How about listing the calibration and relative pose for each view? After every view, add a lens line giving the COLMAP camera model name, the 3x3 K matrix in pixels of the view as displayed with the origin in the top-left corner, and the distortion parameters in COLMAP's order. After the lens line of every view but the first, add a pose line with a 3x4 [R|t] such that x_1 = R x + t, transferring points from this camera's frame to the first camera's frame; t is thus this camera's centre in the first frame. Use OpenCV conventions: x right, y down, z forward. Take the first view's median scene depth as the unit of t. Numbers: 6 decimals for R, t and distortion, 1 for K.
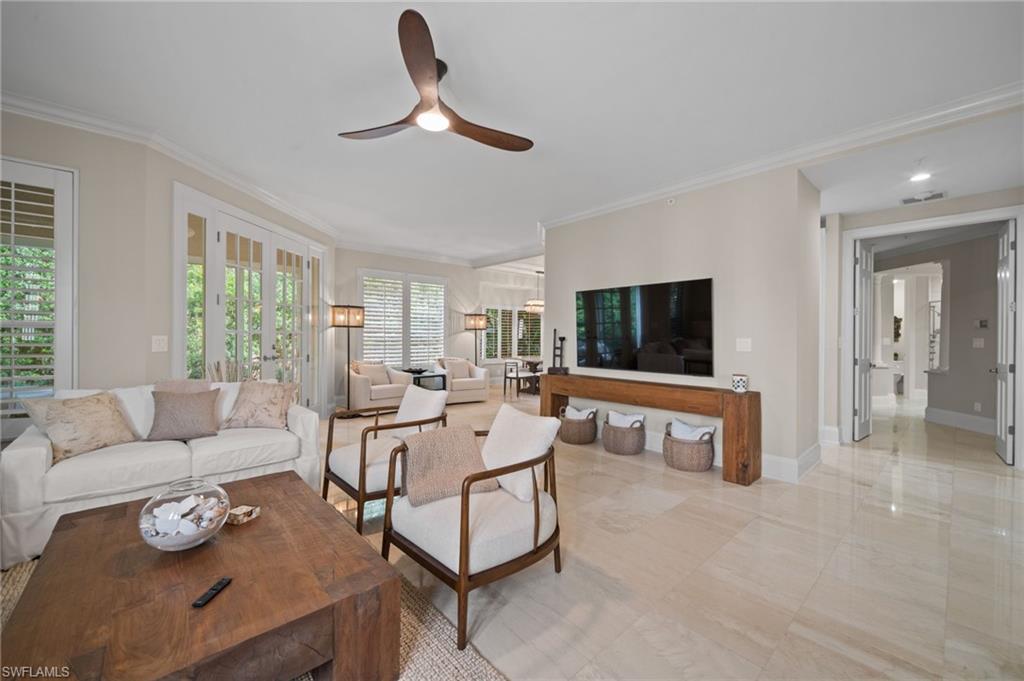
lens RADIAL K [[402.1, 0, 515.1], [0, 402.1, 338.2], [0, 0, 1]] dist [-0.001612, -0.000304]
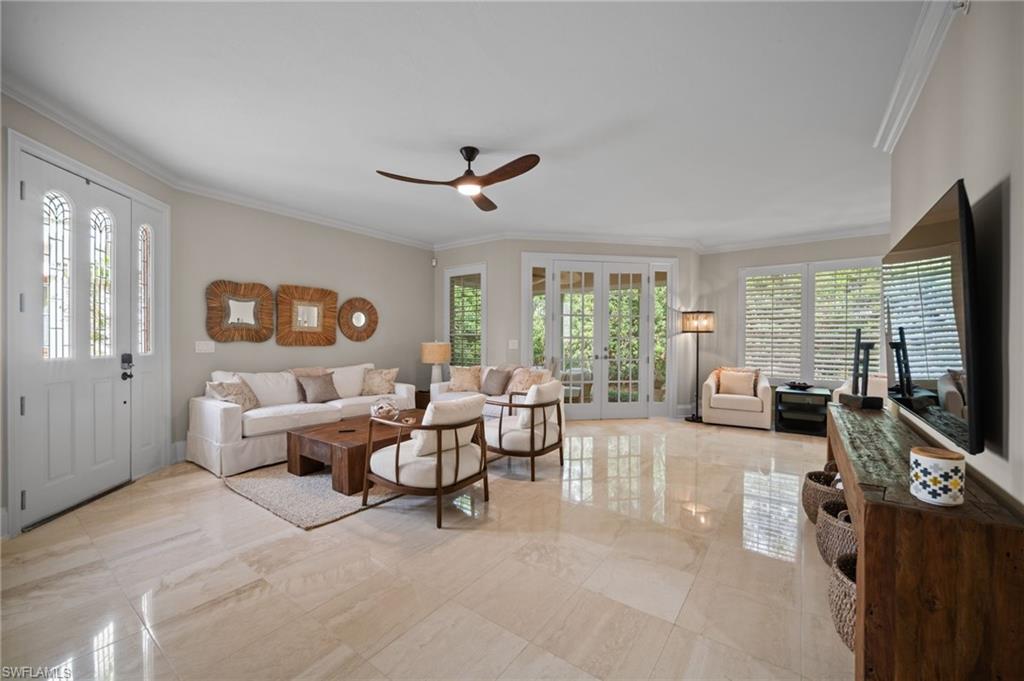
lens RADIAL K [[400.4, 0, 515.9], [0, 400.4, 340.2], [0, 0, 1]] dist [-0.001062, -0.000058]
pose [[0.214012, 0.000211, -0.976831, 0.477611], [-0.009888, 0.999949, -0.001951, -0.000673], [0.976781, 0.010076, 0.214003, 0.333277]]
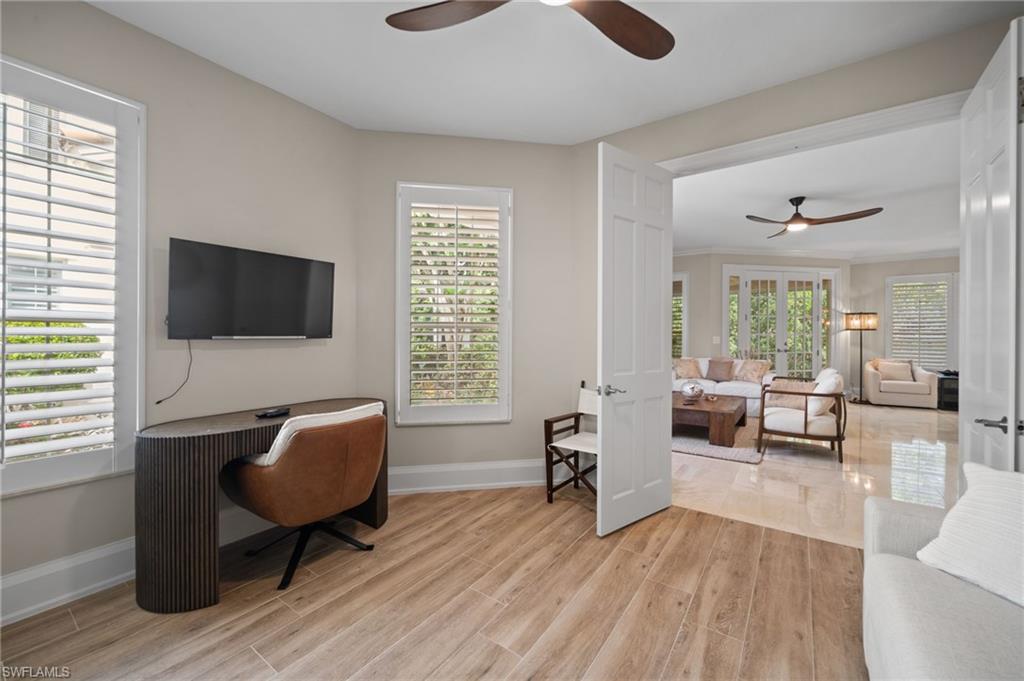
lens RADIAL K [[405.2, 0, 515.1], [0, 405.2, 337.5], [0, 0, 1]] dist [-0.000661, -0.000249]
pose [[0.226685, 0.002006, -0.973966, 0.551180], [-0.009106, 0.999959, -0.000060, 0.005210], [0.973926, 0.008883, 0.226694, -0.310280]]
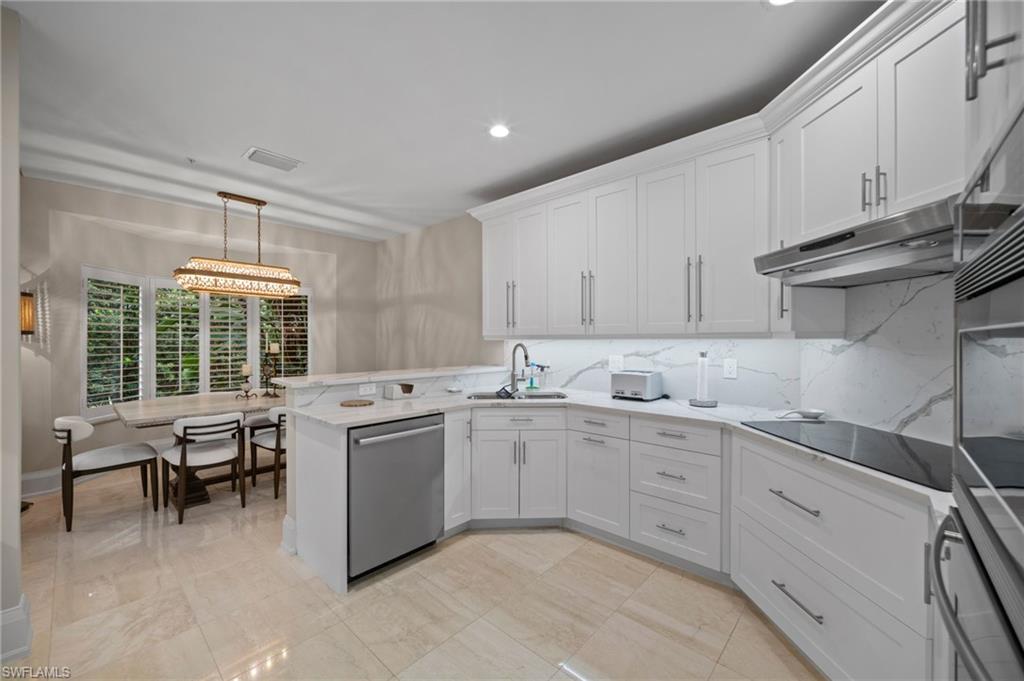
lens RADIAL K [[402.1, 0, 515.1], [0, 402.1, 338.2], [0, 0, 1]] dist [-0.001612, -0.000304]
pose [[0.994031, -0.002958, 0.109060, 0.452474], [0.004361, 0.999911, -0.012635, -0.013009], [-0.109013, 0.013035, 0.993955, 0.820018]]
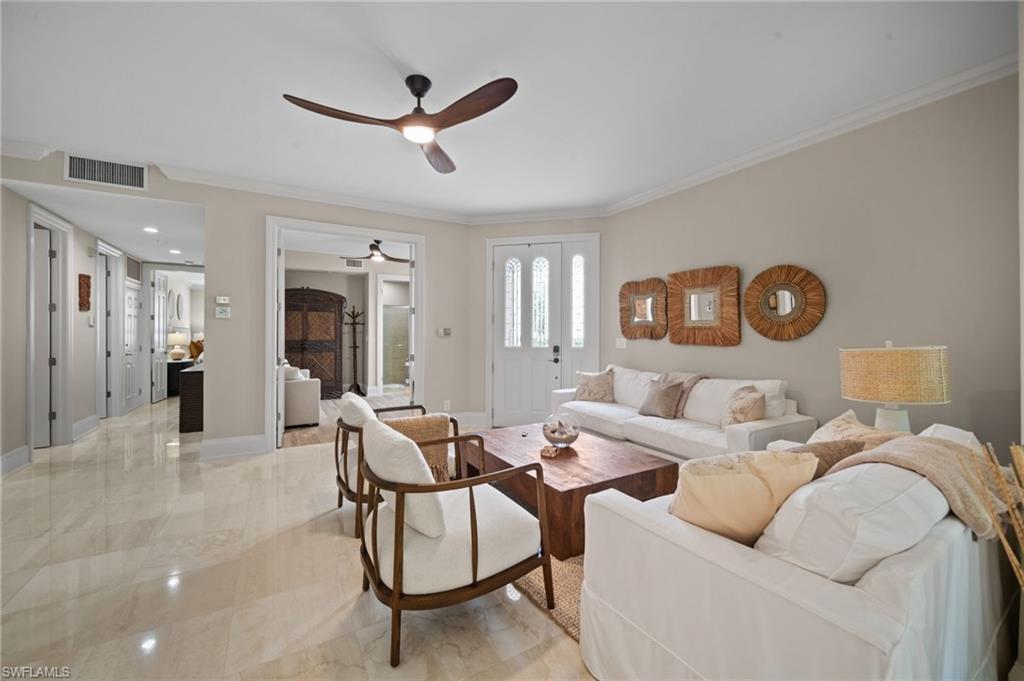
lens RADIAL K [[402.1, 0, 515.1], [0, 402.1, 338.2], [0, 0, 1]] dist [-0.001612, -0.000304]
pose [[-0.980755, -0.008336, 0.195064, -0.254718], [-0.005540, 0.999874, 0.014878, -0.005760], [-0.195164, 0.013511, -0.980678, 0.769523]]
